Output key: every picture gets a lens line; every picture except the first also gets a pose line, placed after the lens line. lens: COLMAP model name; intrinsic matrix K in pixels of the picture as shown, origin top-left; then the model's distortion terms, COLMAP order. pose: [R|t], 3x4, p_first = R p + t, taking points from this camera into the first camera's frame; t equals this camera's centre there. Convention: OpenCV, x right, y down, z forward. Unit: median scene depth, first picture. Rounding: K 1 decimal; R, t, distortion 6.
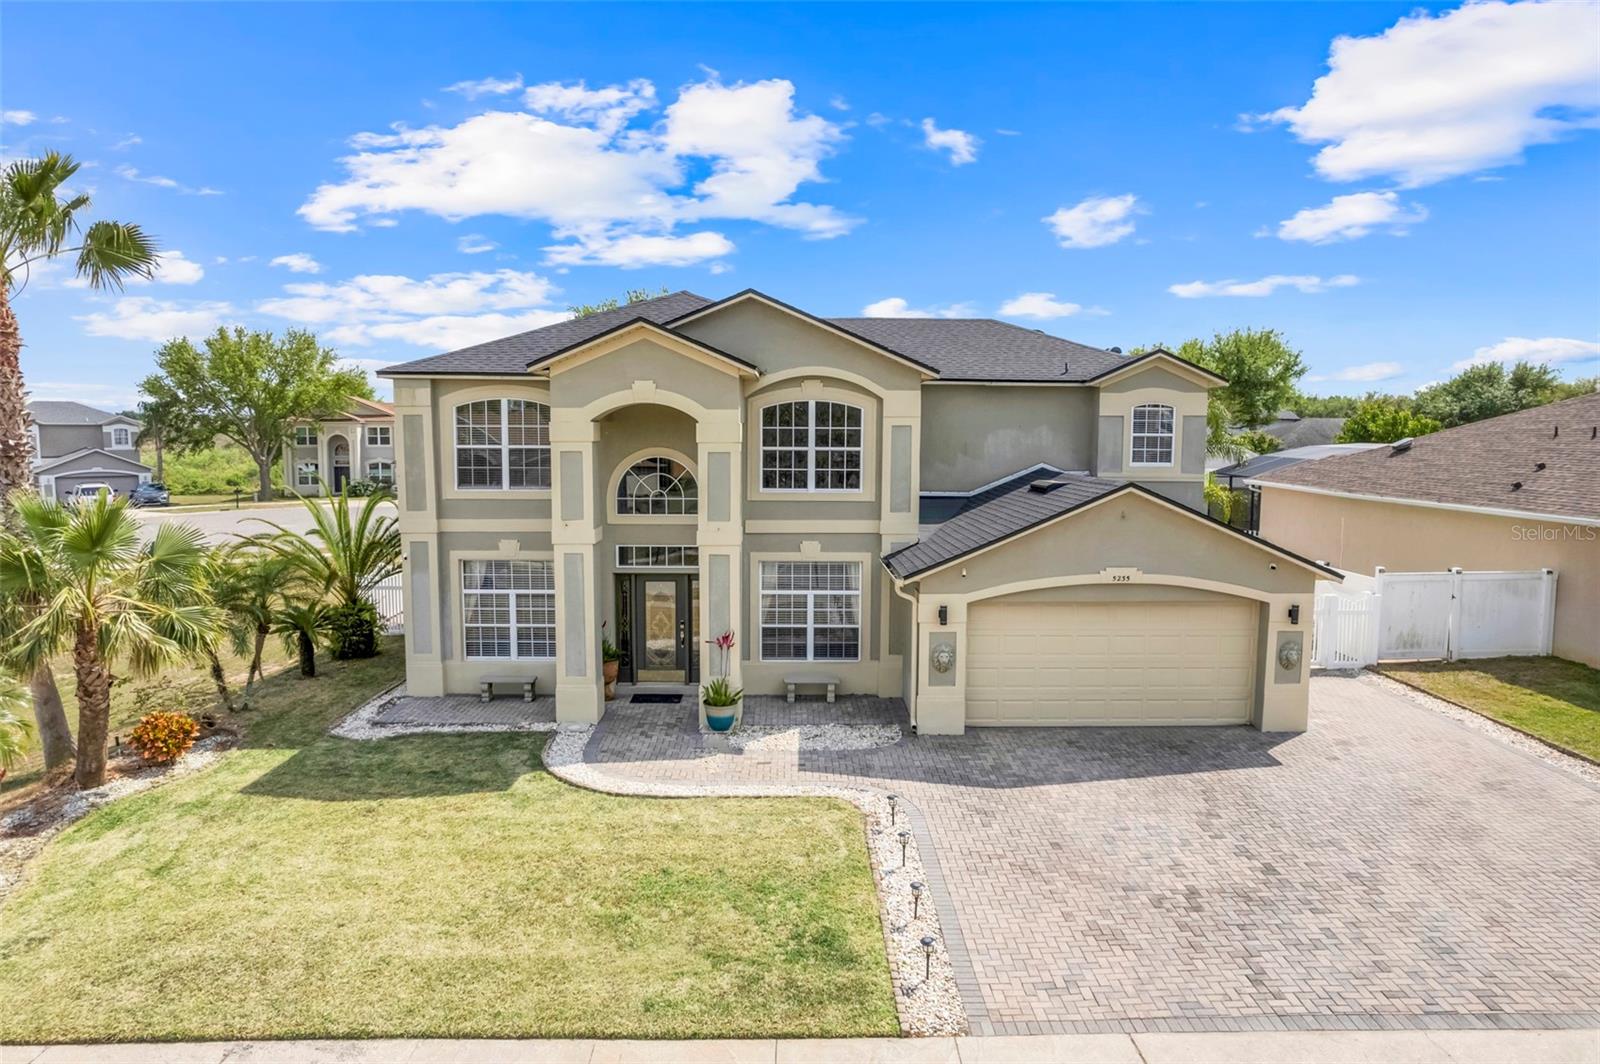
lens RADIAL K [[1006.1, 0, 808.7], [0, 1006.1, 536.9], [0, 0, 1]] dist [-0.036758, 0.018251]
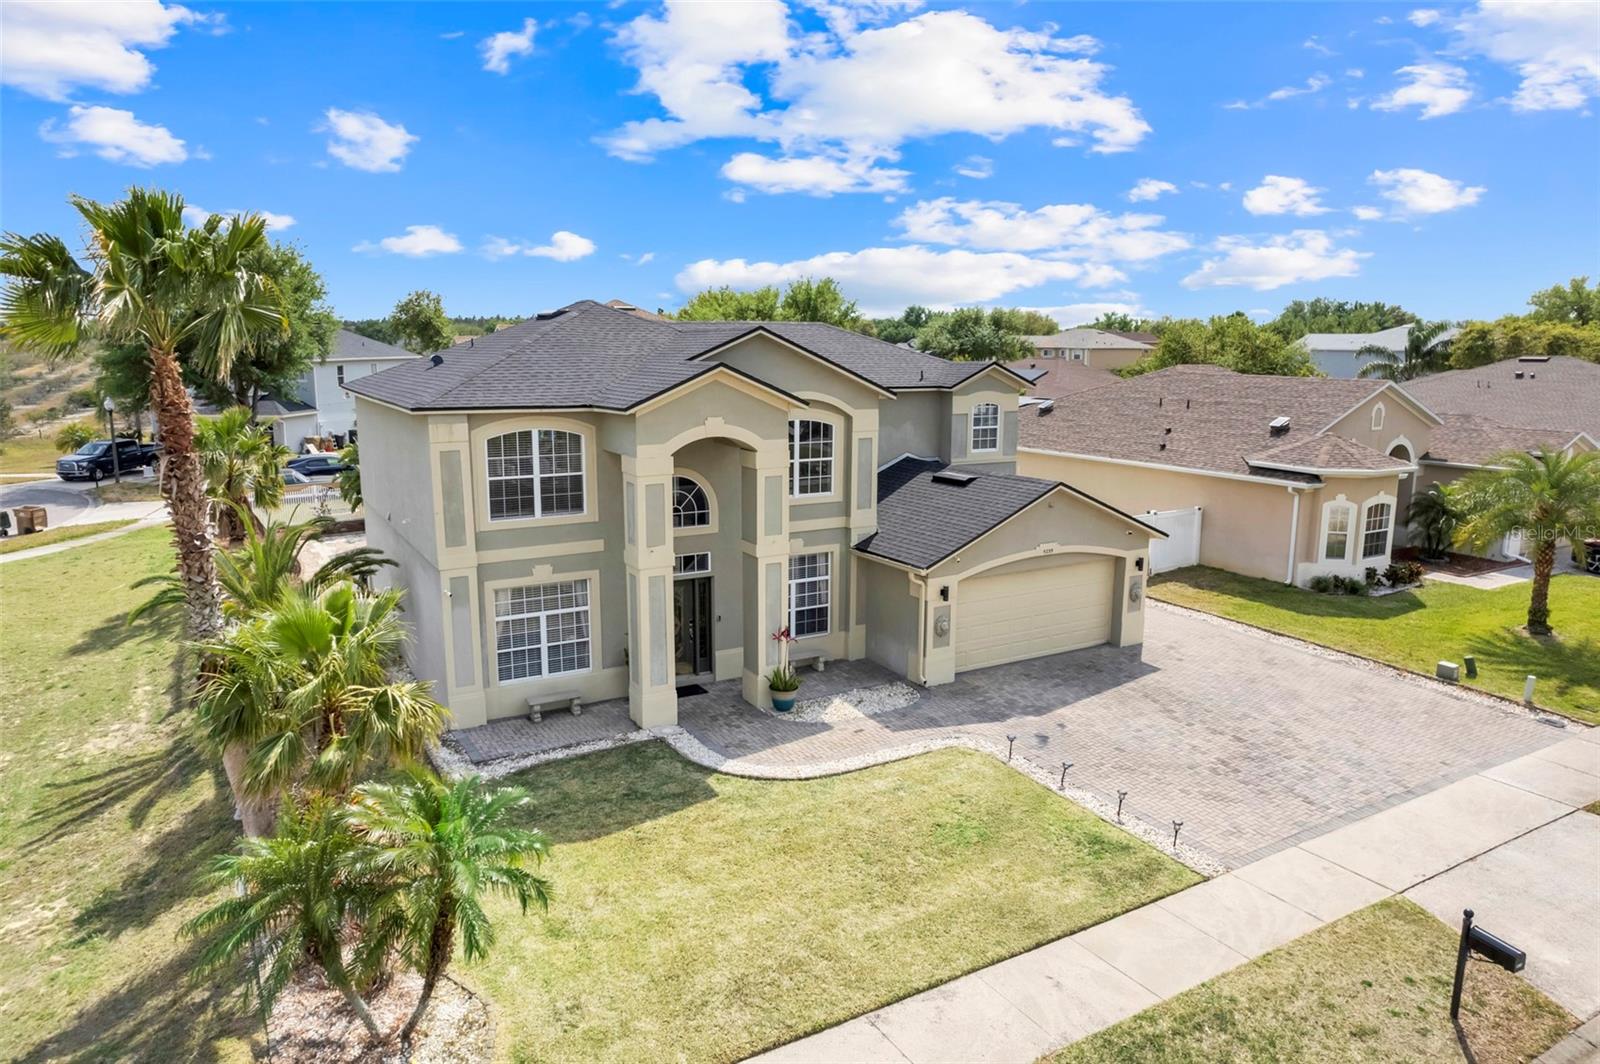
lens RADIAL K [[1006.1, 0, 809.1], [0, 1006.1, 525.8], [0, 0, 1]] dist [-0.036758, 0.018251]
pose [[0.878156, -0.085926, 0.470594, -0.604178], [0.052319, 0.995086, 0.084062, -0.122654], [-0.475505, -0.049198, 0.878336, -0.042422]]
